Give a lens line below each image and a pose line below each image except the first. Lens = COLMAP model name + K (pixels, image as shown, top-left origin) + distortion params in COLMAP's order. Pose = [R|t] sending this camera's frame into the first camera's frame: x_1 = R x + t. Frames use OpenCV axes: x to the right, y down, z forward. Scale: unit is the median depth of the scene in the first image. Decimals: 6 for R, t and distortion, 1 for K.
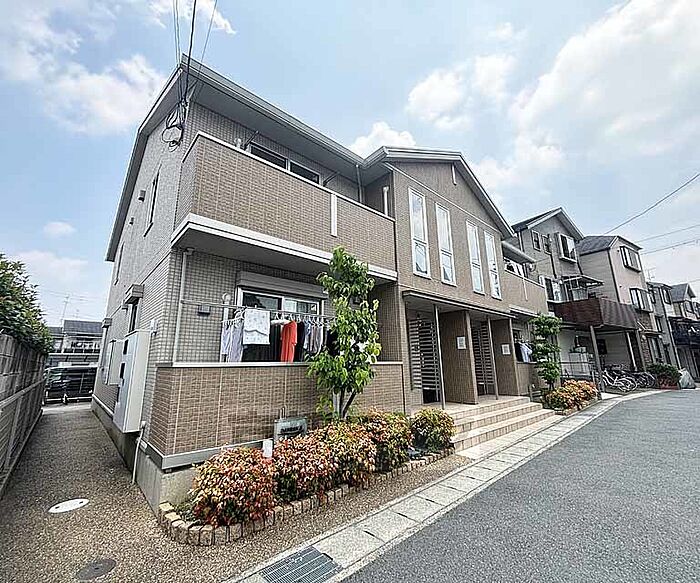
lens RADIAL K [[305.7, 0, 350.0], [0, 305.7, 291.5], [0, 0, 1]] dist [0.000070, 0.000147]
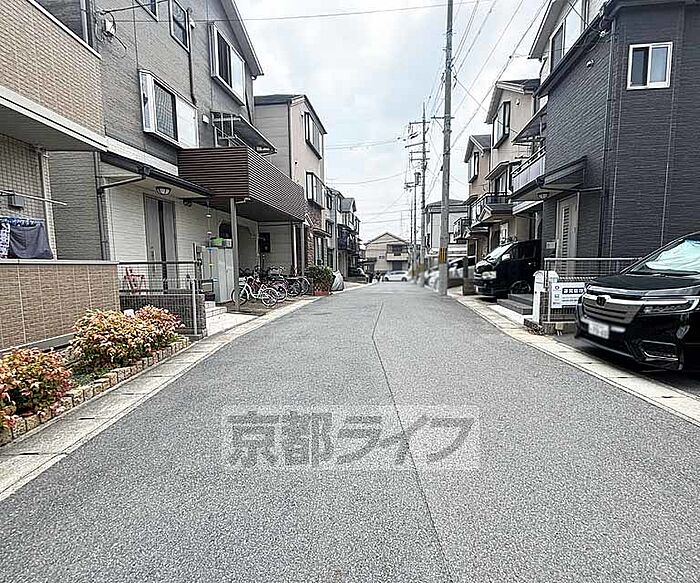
lens RADIAL K [[315.4, 0, 350.0], [0, 315.4, 291.5], [0, 0, 1]] dist [0.001029, 0.000285]
pose [[0.665572, -0.065505, 0.743453, 0.361076], [-0.164504, 0.958766, 0.231747, 0.077127], [-0.727978, -0.276546, 0.627352, 0.321313]]
